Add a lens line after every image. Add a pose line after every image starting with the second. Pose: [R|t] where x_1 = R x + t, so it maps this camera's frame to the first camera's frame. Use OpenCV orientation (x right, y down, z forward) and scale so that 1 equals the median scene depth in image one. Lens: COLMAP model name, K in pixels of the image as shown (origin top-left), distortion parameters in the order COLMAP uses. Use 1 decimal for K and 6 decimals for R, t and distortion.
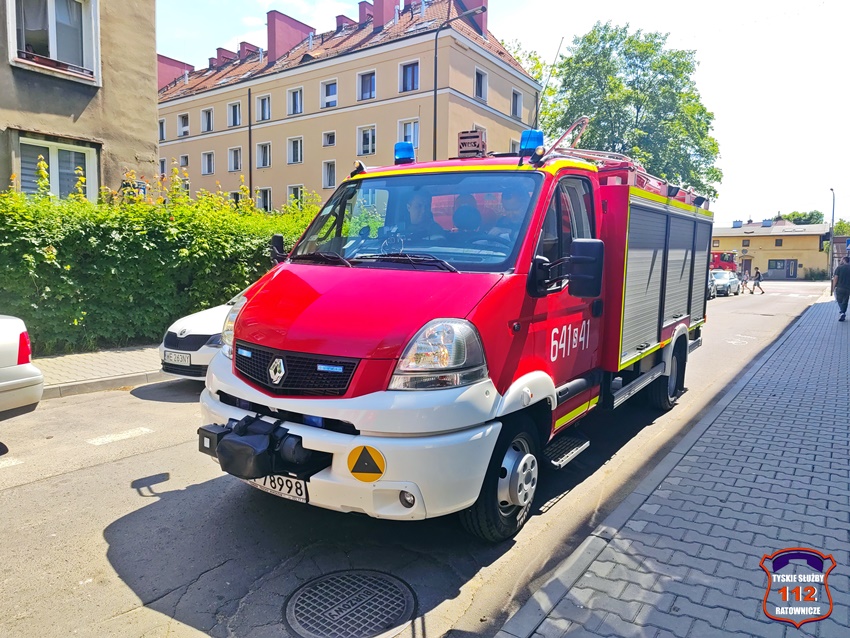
lens RADIAL K [[588.9, 0, 425.0], [0, 588.9, 319.0], [0, 0, 1]] dist [0.000004, -0.000191]
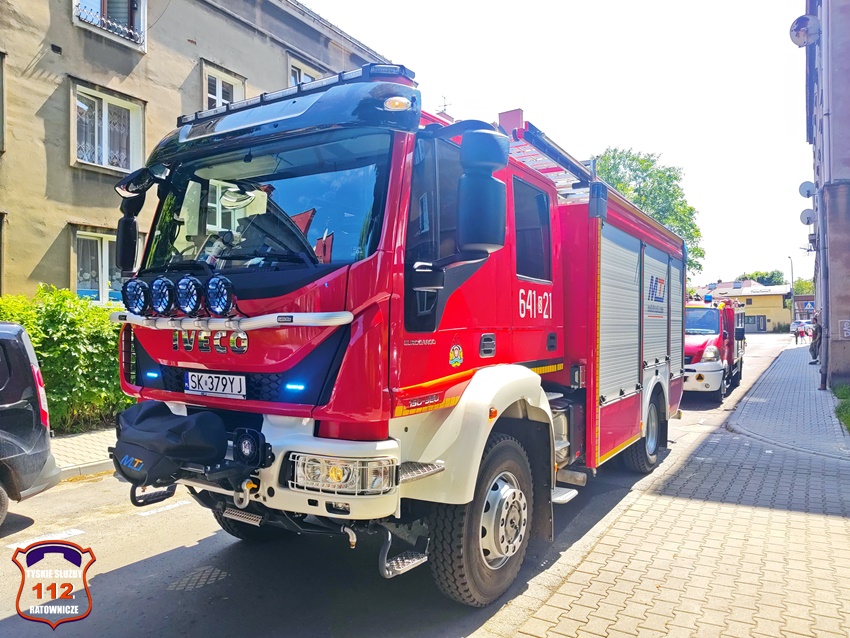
lens RADIAL K [[569.5, 0, 425.0], [0, 569.5, 319.0], [0, 0, 1]] dist [0.002561, 0.001621]
pose [[0.999411, -0.020504, 0.027527, -0.145215], [0.023206, 0.994541, -0.101733, 0.011938], [-0.025291, 0.102312, 0.994431, -0.210817]]
